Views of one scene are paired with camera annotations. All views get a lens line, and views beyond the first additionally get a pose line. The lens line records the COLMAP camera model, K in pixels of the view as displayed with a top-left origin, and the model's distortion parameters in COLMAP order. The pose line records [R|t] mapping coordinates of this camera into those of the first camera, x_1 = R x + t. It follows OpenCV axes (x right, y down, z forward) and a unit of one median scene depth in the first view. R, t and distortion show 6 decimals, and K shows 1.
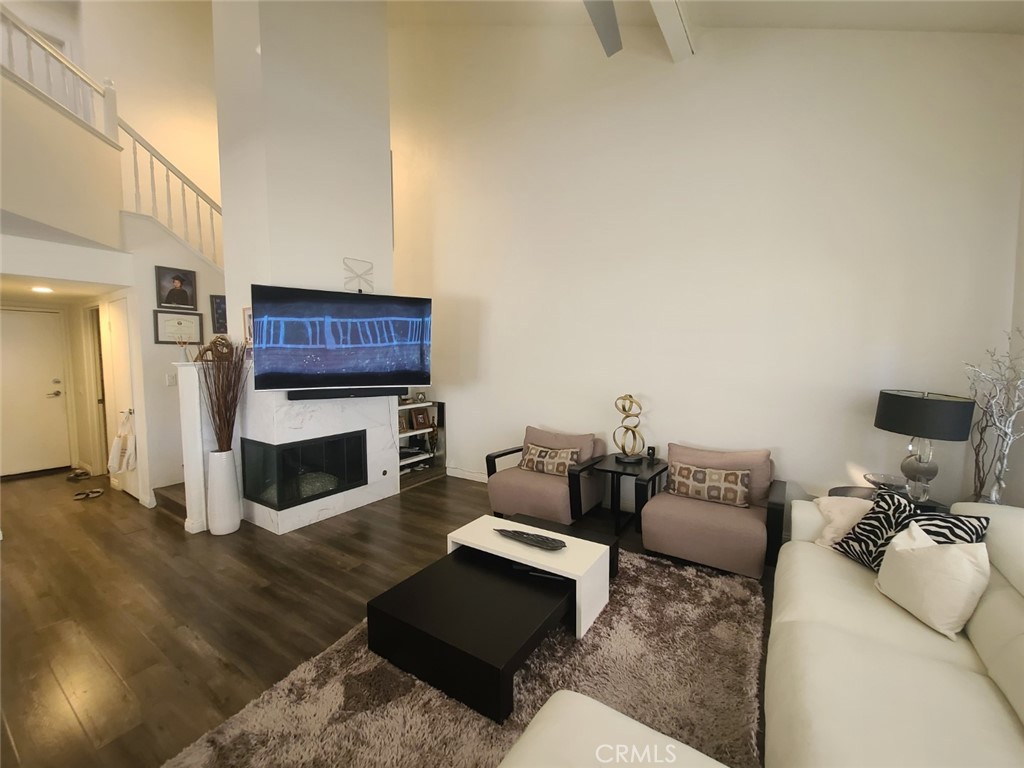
lens RADIAL K [[418.4, 0, 507.9], [0, 418.4, 385.2], [0, 0, 1]] dist [-0.003135, 0.000047]
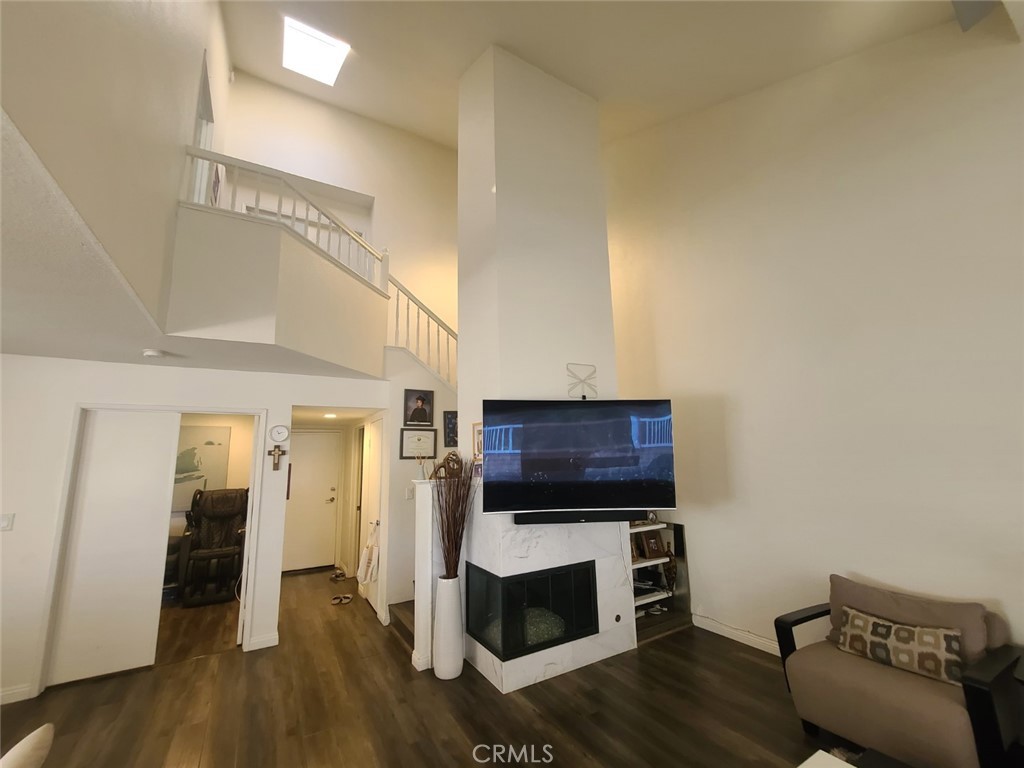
lens RADIAL K [[418.4, 0, 507.5], [0, 418.4, 384.9], [0, 0, 1]] dist [-0.003135, 0.000047]
pose [[0.900706, -0.090613, -0.424873, -0.119475], [-0.010736, 0.973064, -0.230285, -0.042151], [0.434296, 0.211980, 0.875472, 0.133939]]
